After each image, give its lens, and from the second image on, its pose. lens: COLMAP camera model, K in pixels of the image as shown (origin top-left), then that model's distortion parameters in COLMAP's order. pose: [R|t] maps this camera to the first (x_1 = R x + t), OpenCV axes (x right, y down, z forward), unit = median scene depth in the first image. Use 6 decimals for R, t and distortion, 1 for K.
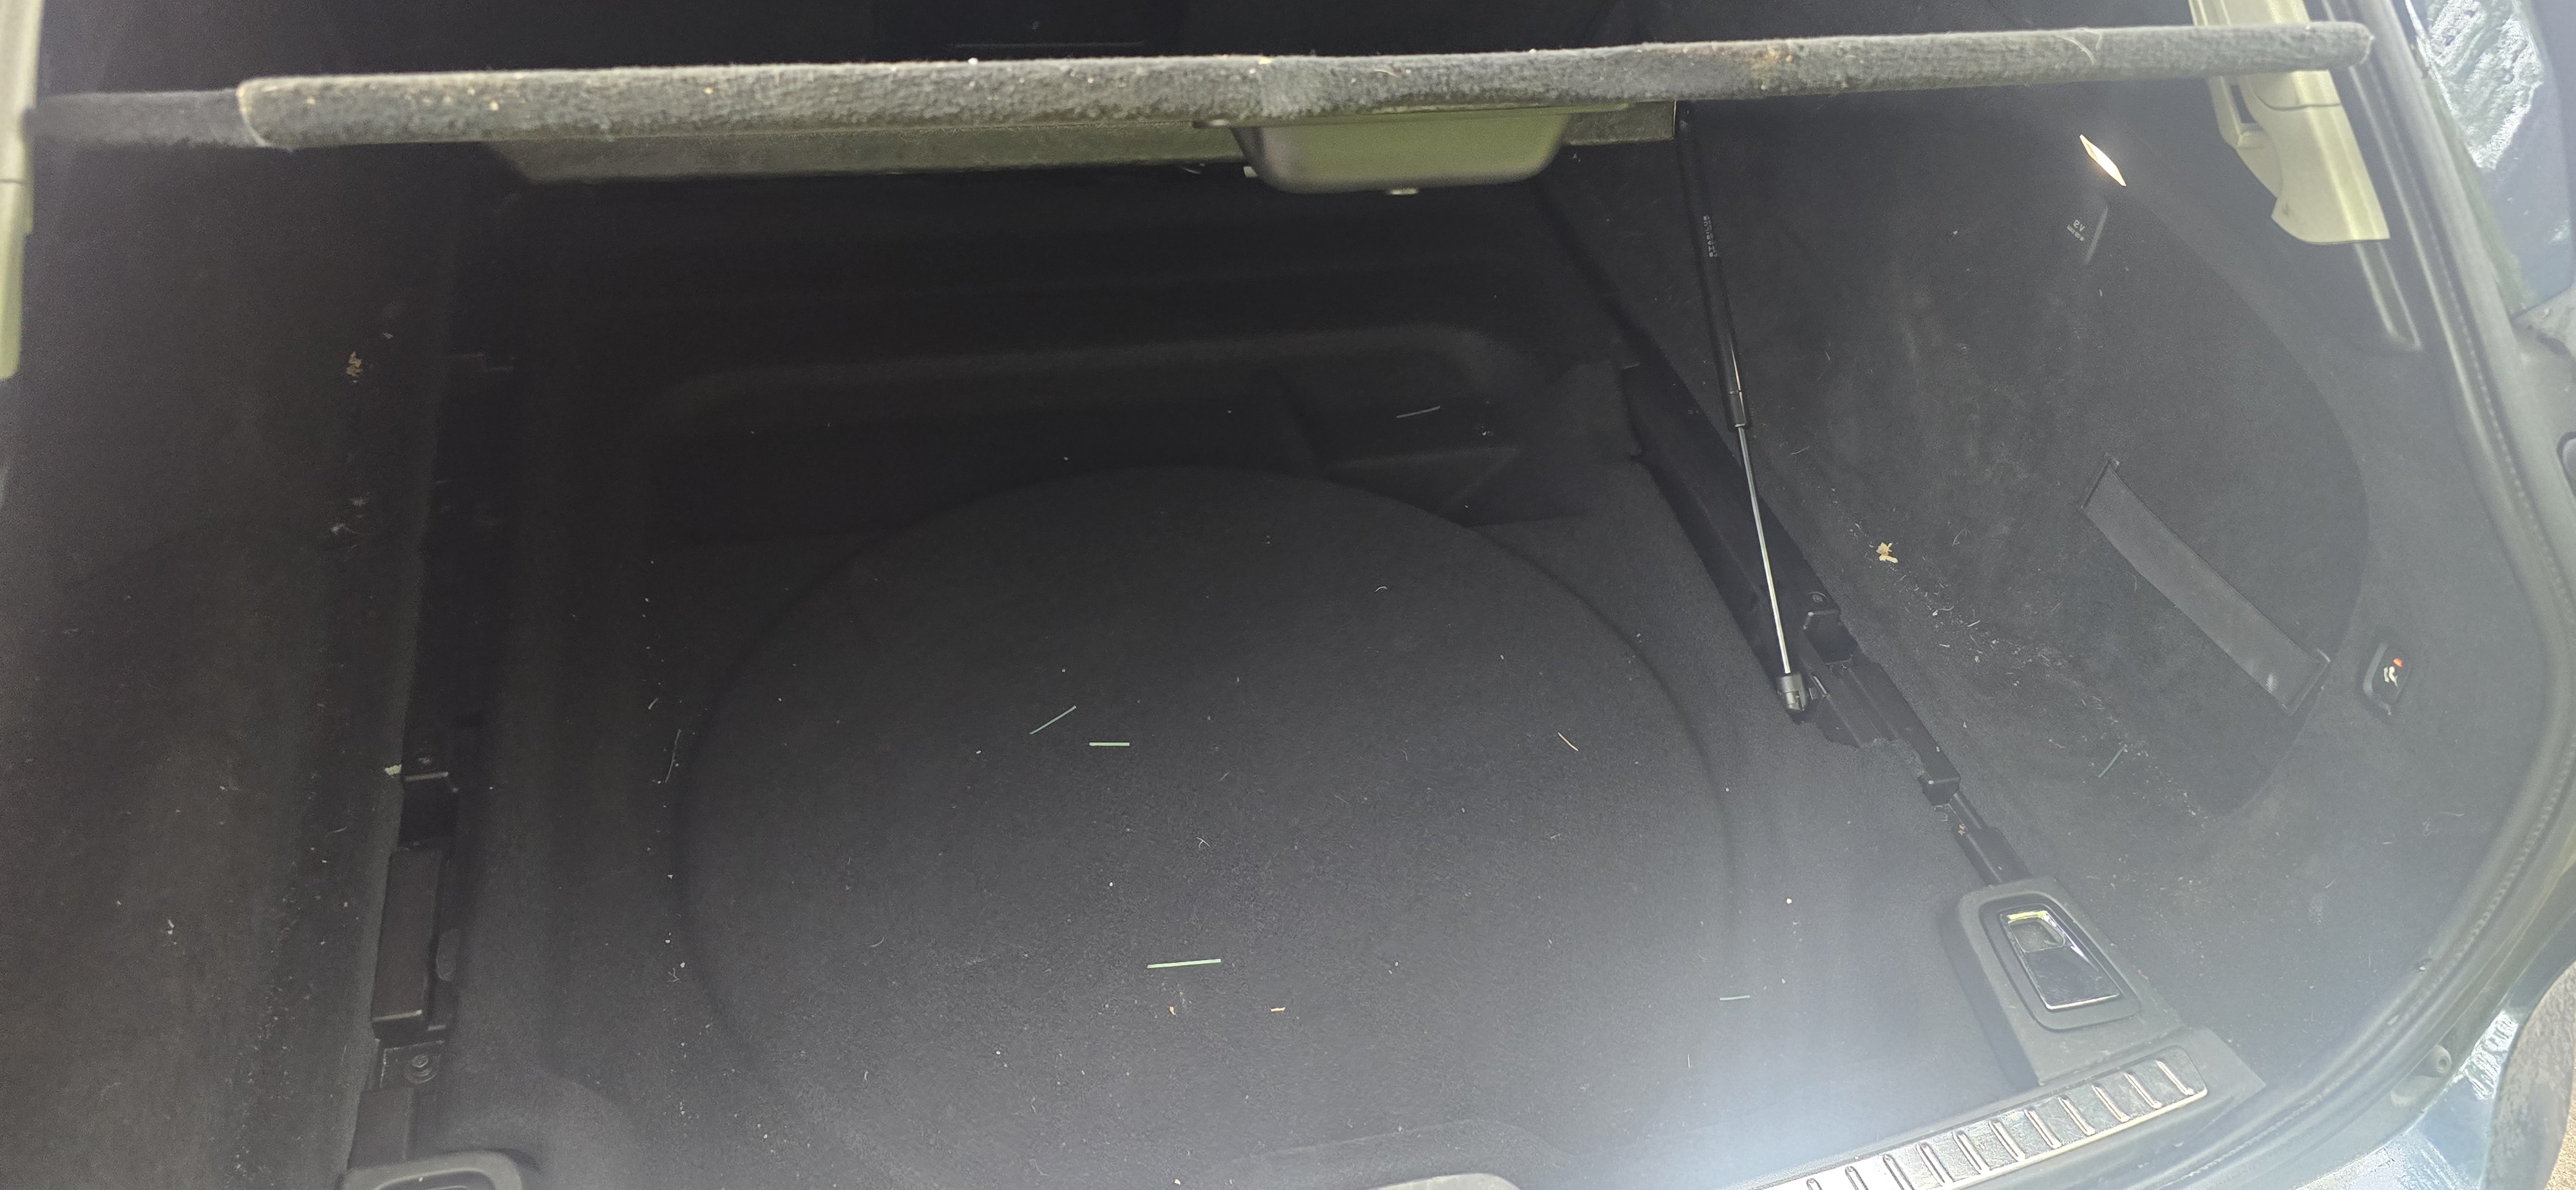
lens RADIAL K [[1851.3, 0, 1249.1], [0, 1851.3, 560.0], [0, 0, 1]] dist [0.035800, -0.029192]
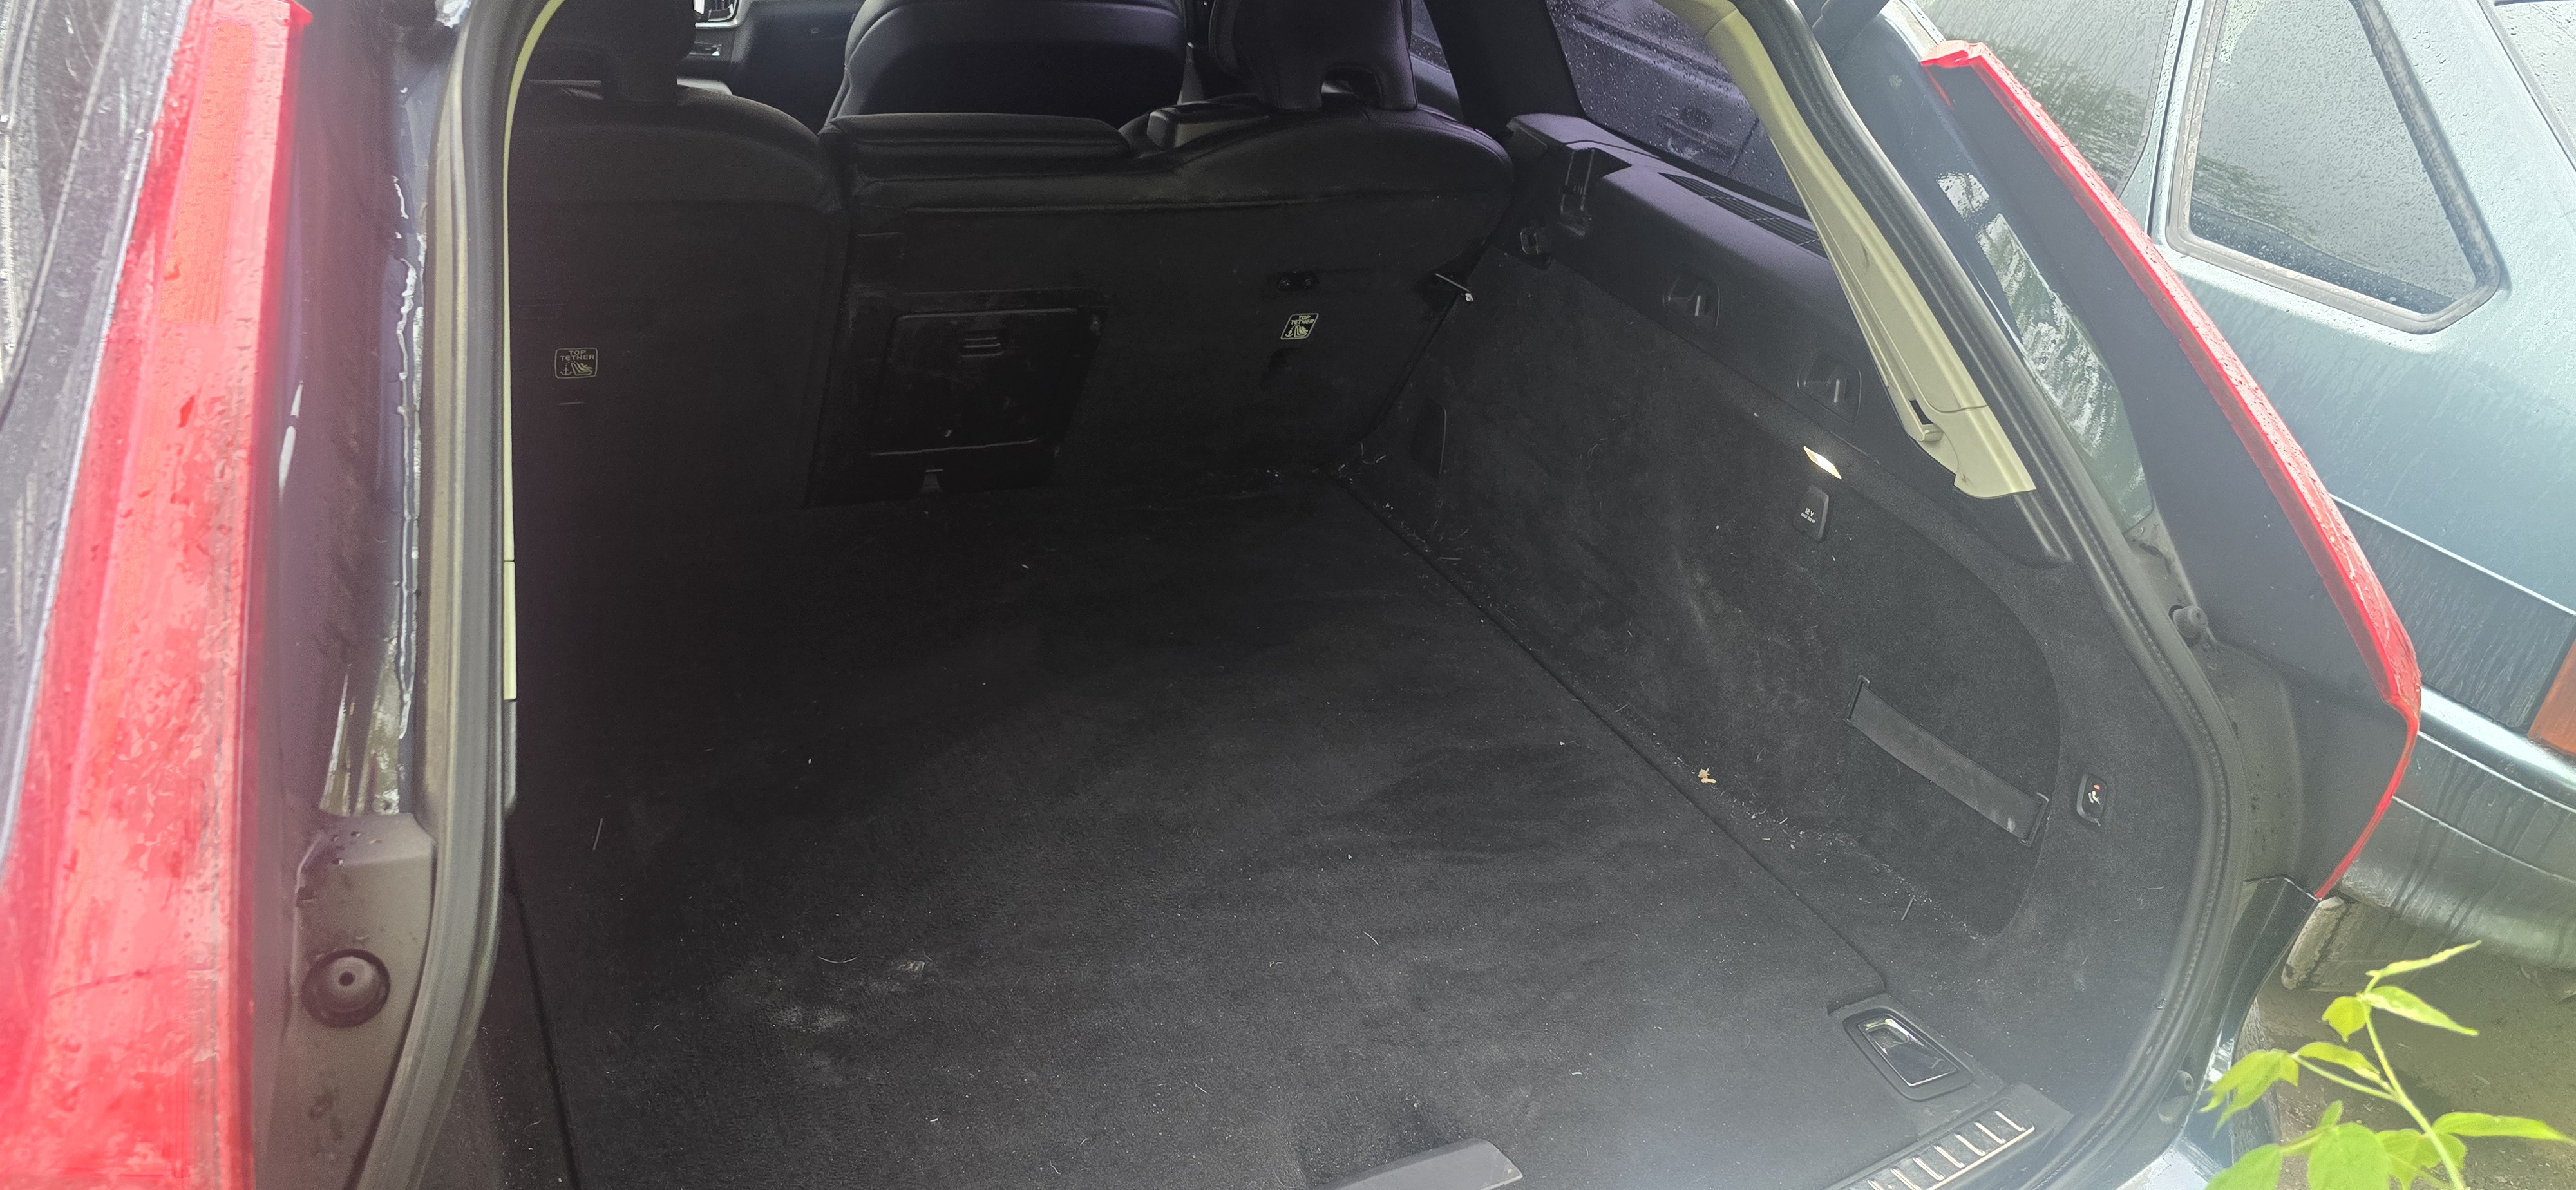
lens RADIAL K [[1851.3, 0, 1249.1], [0, 1851.3, 560.0], [0, 0, 1]] dist [0.035800, -0.029192]
pose [[0.980814, -0.079584, 0.177964, -0.239158], [0.115350, 0.972842, -0.200680, 0.095167], [-0.157160, 0.217358, 0.963357, -0.277071]]
